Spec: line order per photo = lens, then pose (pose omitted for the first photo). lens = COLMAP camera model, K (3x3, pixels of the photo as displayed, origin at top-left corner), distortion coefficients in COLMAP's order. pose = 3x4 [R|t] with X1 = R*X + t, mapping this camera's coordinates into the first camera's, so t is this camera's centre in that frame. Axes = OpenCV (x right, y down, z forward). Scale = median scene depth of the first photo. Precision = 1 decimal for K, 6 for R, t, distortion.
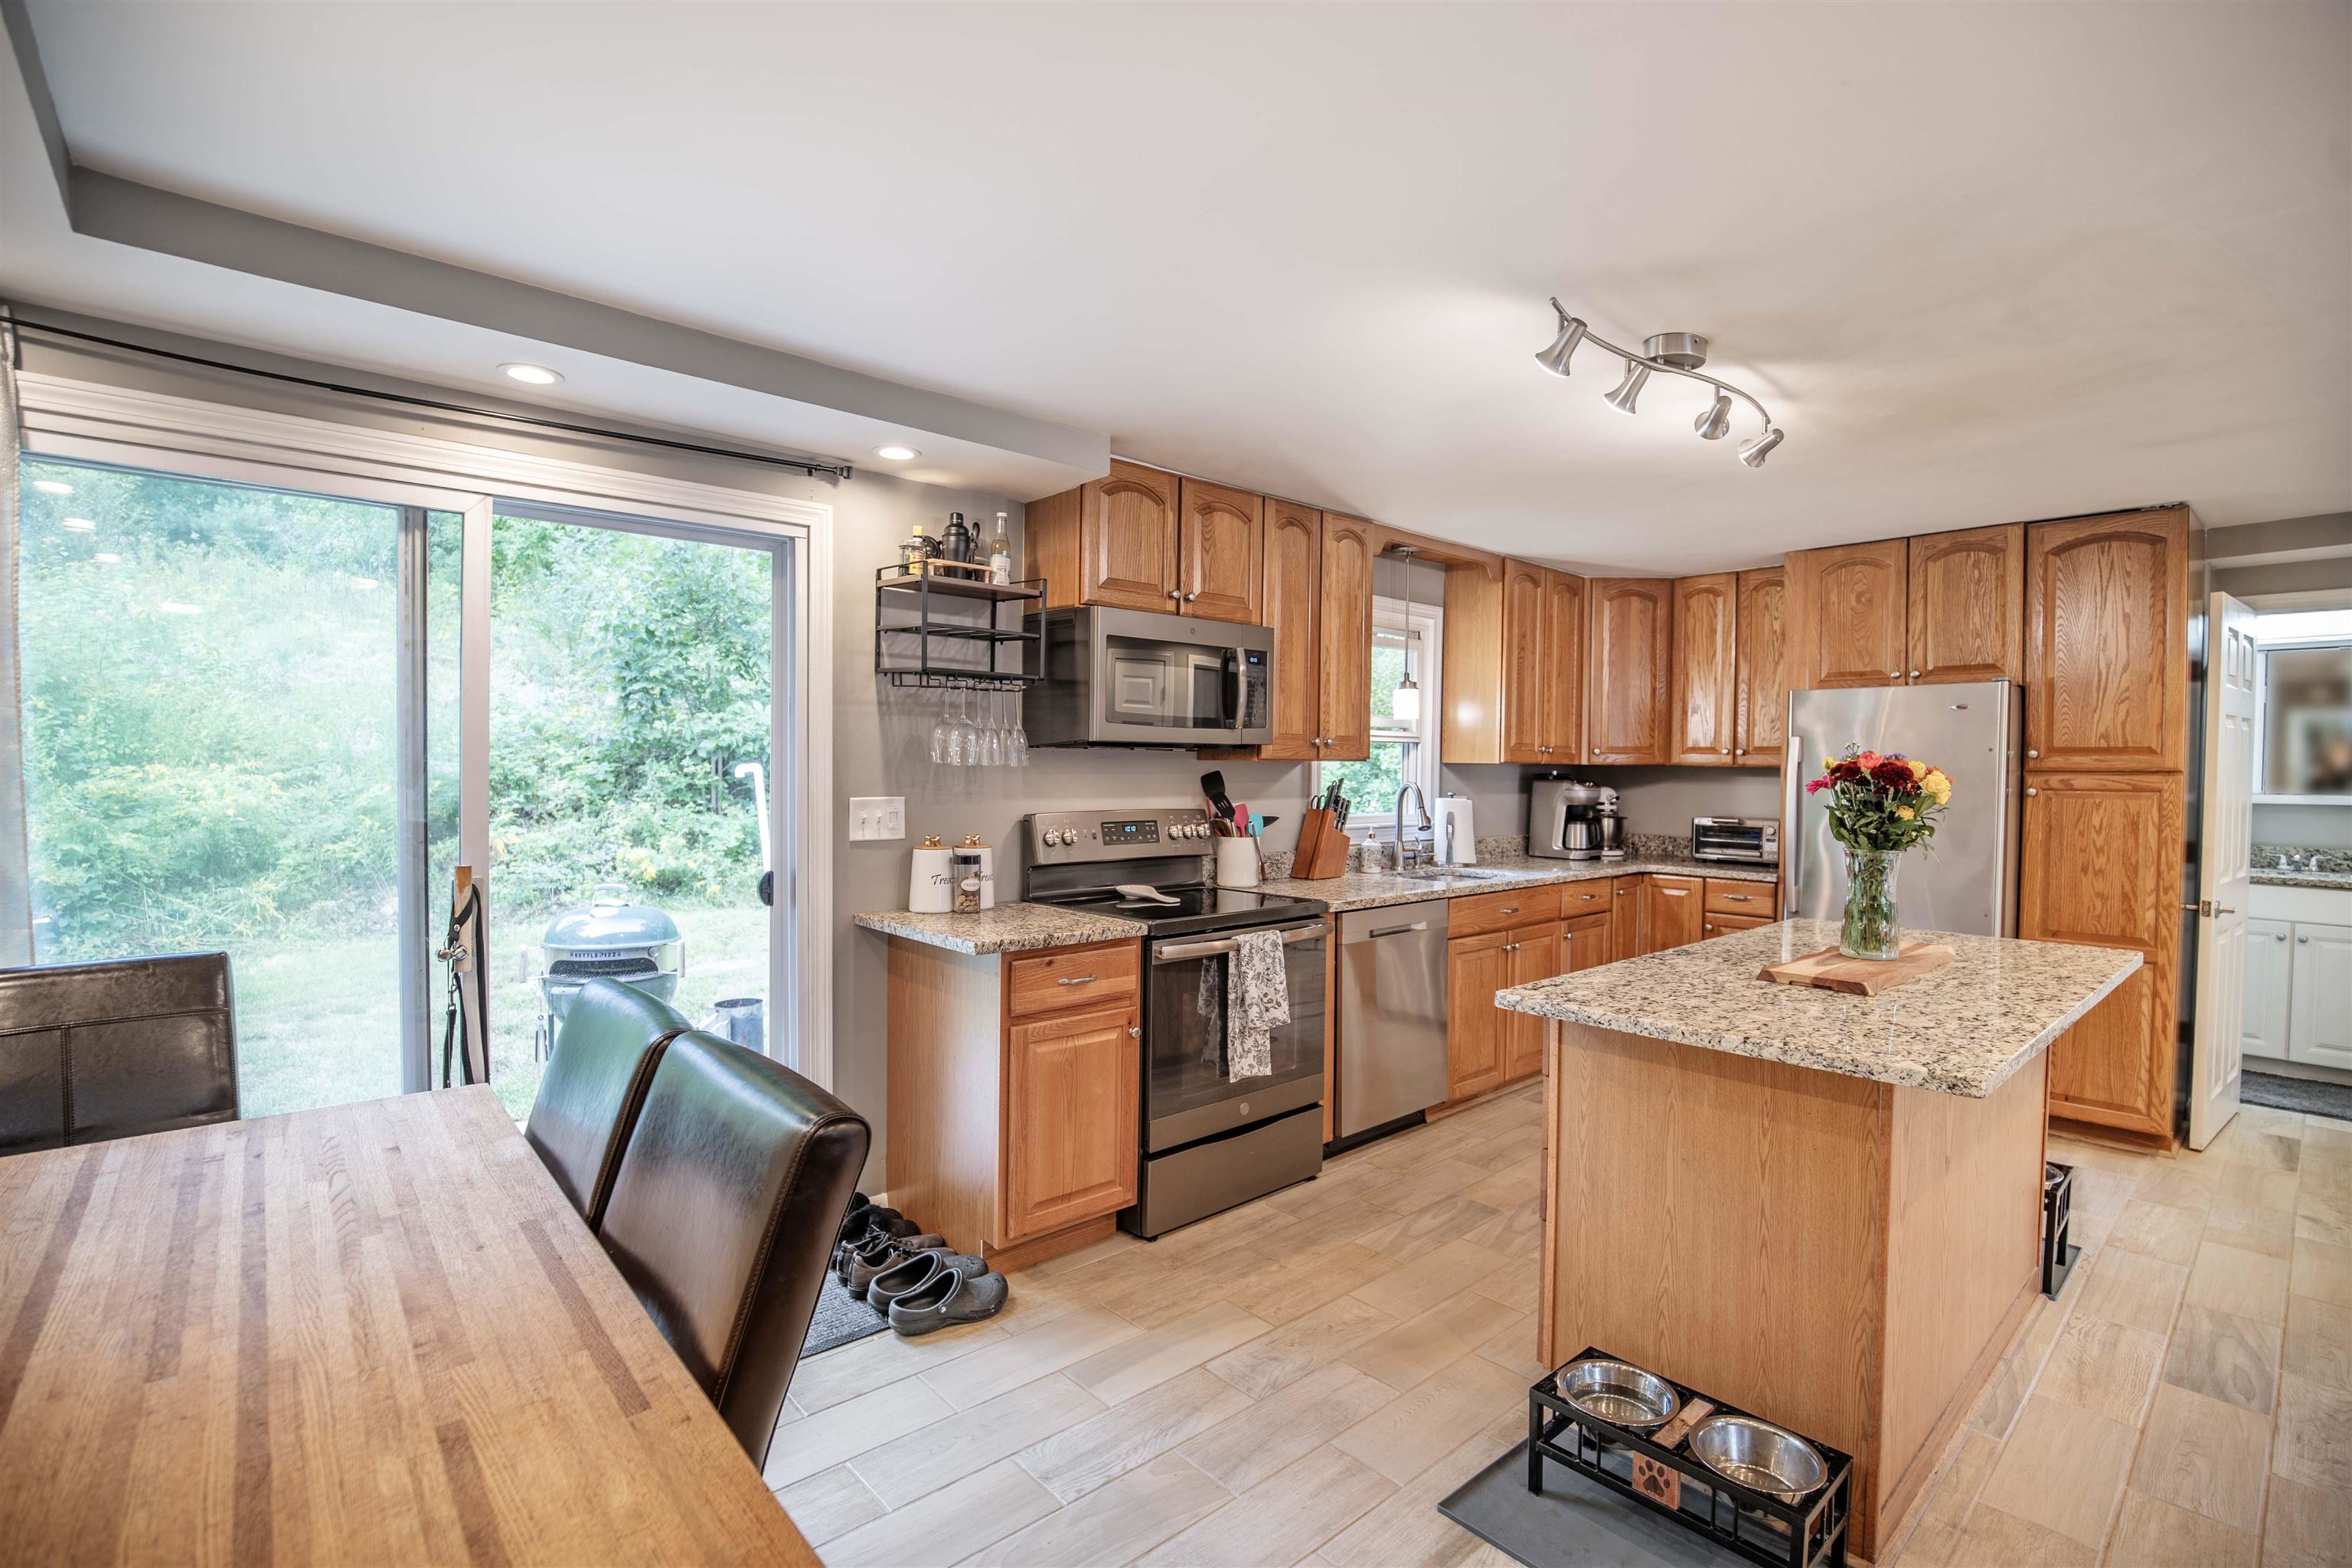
lens RADIAL K [[1081.8, 0, 1181.2], [0, 1081.8, 793.1], [0, 0, 1]] dist [-0.035751, 0.006828]
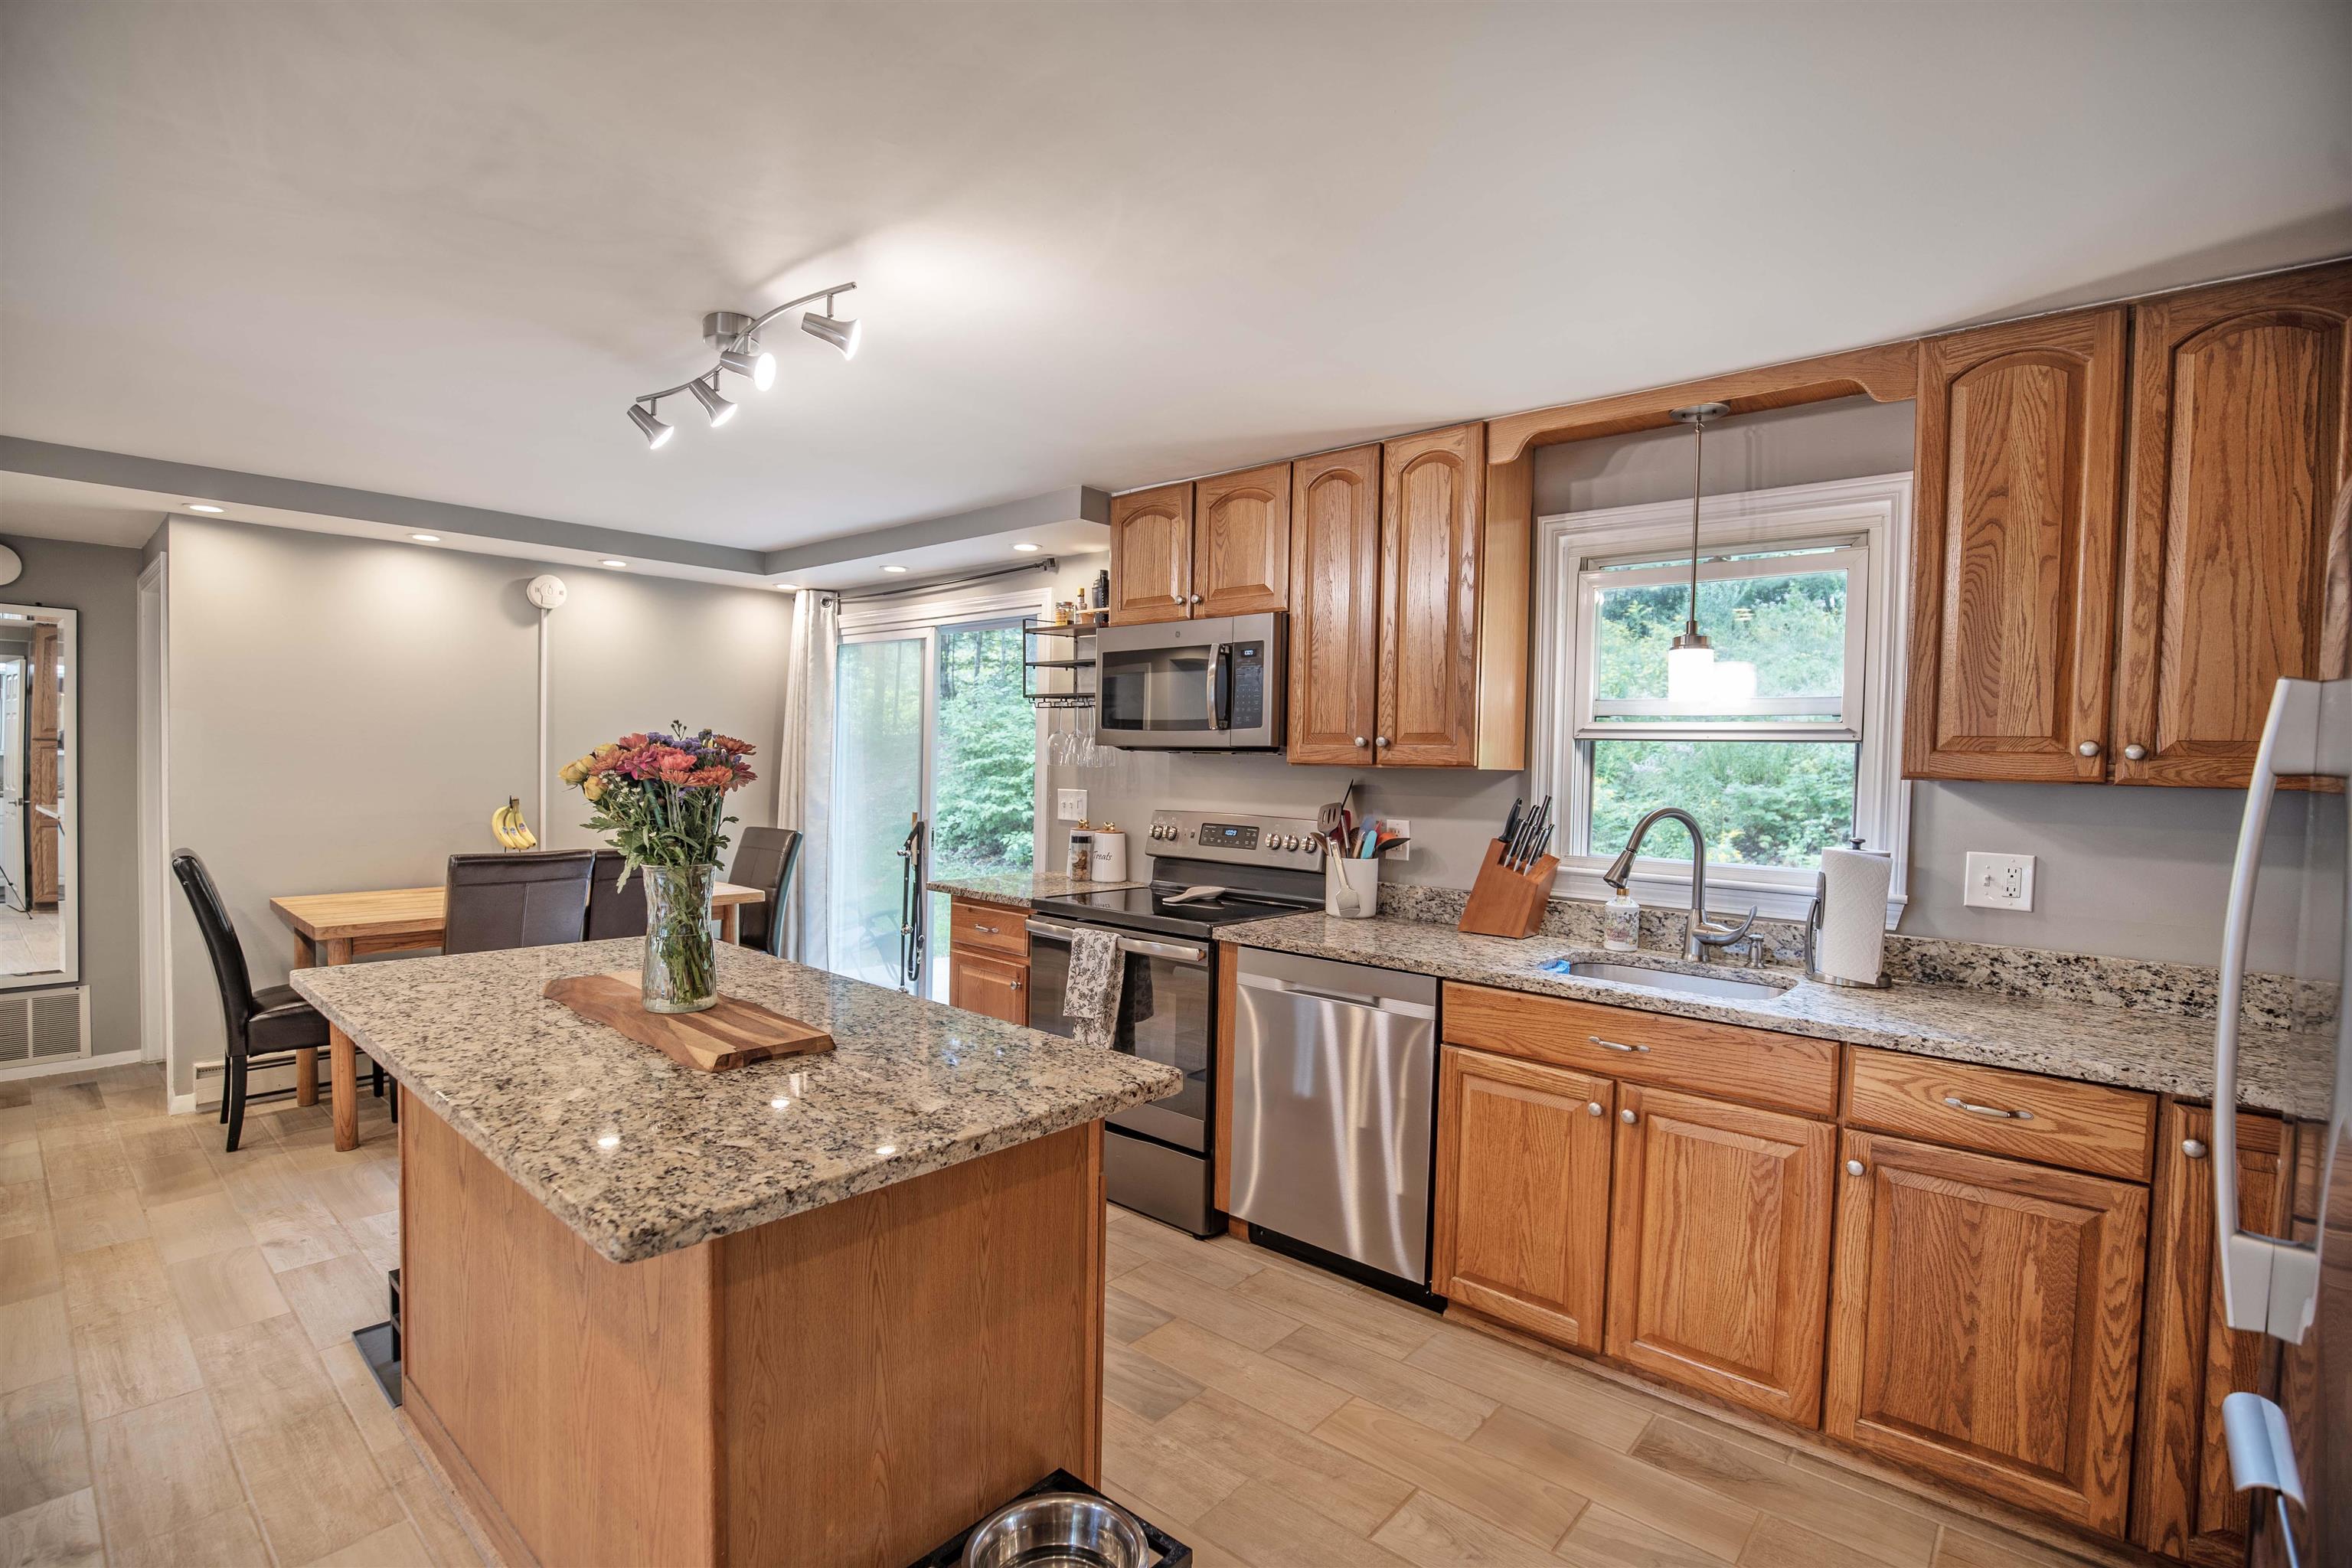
lens RADIAL K [[1081.8, 0, 1177.5], [0, 1081.8, 797.3], [0, 0, 1]] dist [-0.035751, 0.006828]
pose [[0.120429, 0.026149, -0.992377, 0.908266], [-0.051477, 0.998473, 0.020063, -0.016997], [0.991386, 0.048669, 0.121591, 0.793387]]
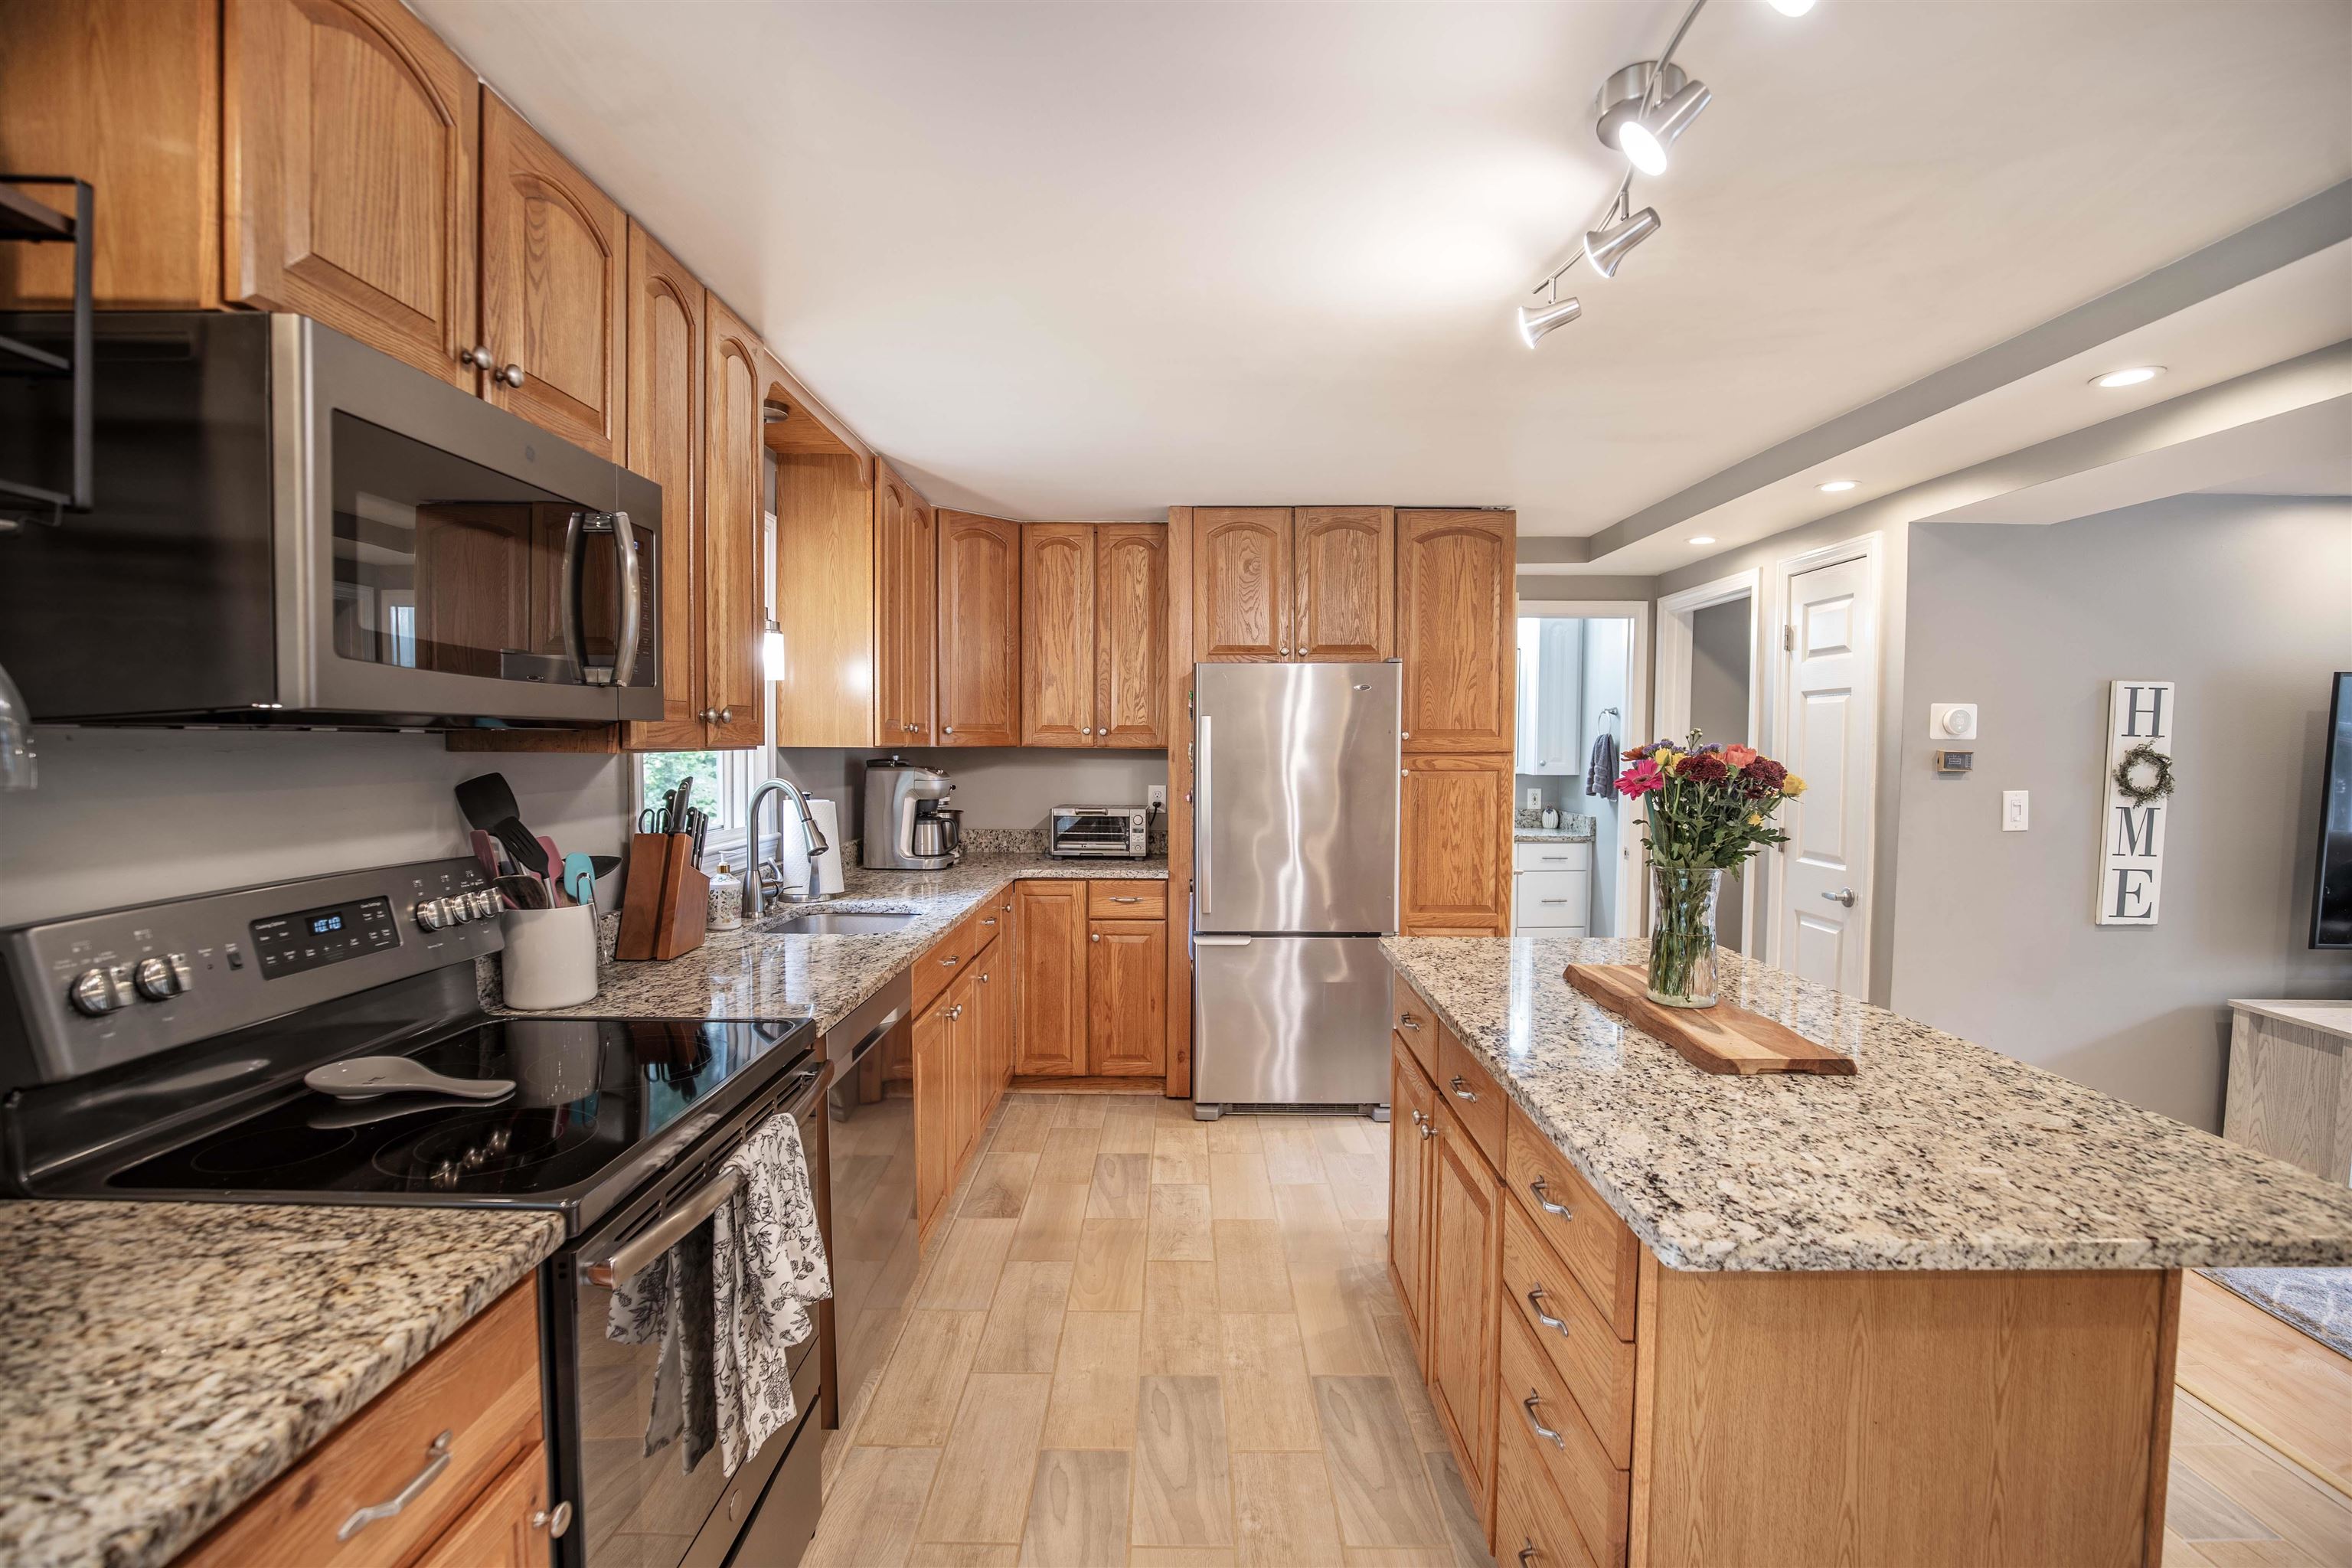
lens RADIAL K [[1081.8, 0, 1176.6], [0, 1081.8, 792.6], [0, 0, 1]] dist [-0.035751, 0.006828]
pose [[0.672906, -0.039239, 0.738686, -0.119782], [0.020598, 0.999199, 0.034314, -0.023019], [-0.739441, -0.007874, 0.673175, 0.474110]]
